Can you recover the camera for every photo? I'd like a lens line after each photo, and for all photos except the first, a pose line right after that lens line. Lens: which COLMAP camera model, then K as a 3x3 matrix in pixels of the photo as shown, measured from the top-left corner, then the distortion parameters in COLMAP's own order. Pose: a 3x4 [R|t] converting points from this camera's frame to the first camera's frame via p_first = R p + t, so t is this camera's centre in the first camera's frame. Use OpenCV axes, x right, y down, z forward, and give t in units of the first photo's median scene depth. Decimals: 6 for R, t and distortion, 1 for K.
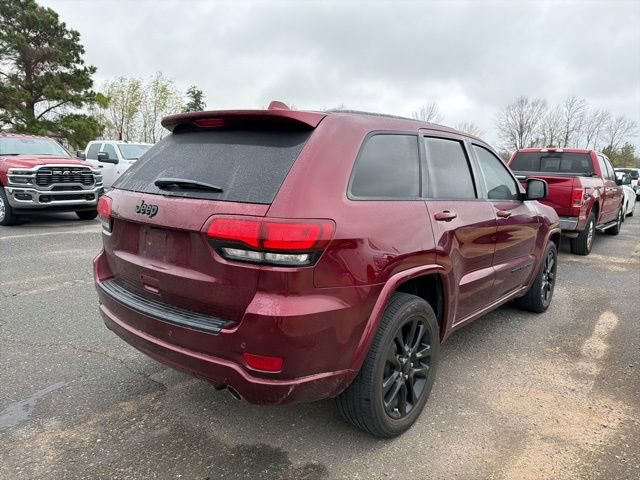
lens RADIAL K [[461.0, 0, 320.0], [0, 461.0, 240.0], [0, 0, 1]] dist [0.010994, -0.008751]
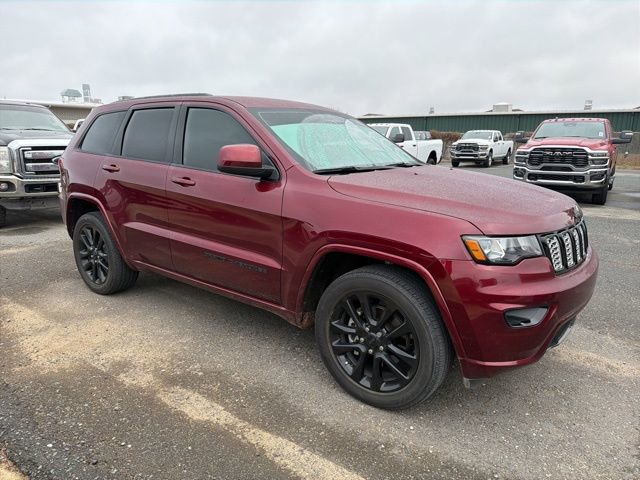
lens RADIAL K [[461.0, 0, 320.0], [0, 461.0, 240.0], [0, 0, 1]] dist [0.010994, -0.008751]
pose [[0.025234, 0.187449, -0.981950, 1.621233], [-0.166502, 0.969331, 0.180762, -0.189224], [0.985718, 0.158936, 0.055671, 1.500113]]
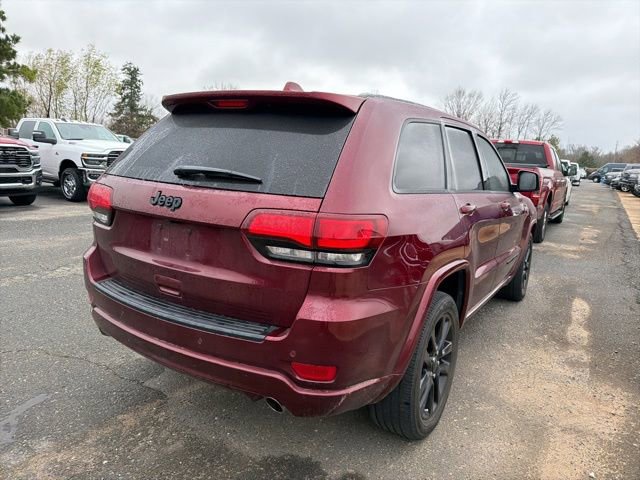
lens RADIAL K [[461.0, 0, 320.0], [0, 461.0, 240.0], [0, 0, 1]] dist [0.010994, -0.008751]
pose [[0.991527, -0.003065, 0.129863, -0.155730], [-0.000970, 0.999519, 0.030993, -0.015767], [-0.129895, -0.030857, 0.991047, 0.070537]]
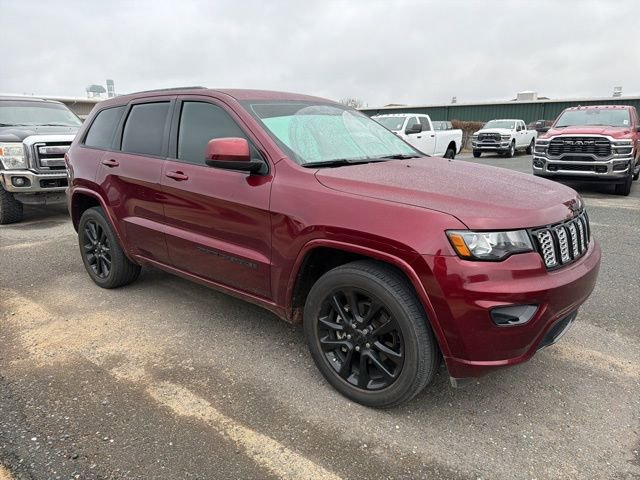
lens RADIAL K [[461.0, 0, 320.0], [0, 461.0, 240.0], [0, 0, 1]] dist [0.010994, -0.008751]
pose [[-0.021142, 0.203714, -0.978802, 1.603200], [-0.154752, 0.966555, 0.204507, -0.201296], [0.987727, 0.155796, 0.011090, 1.566502]]
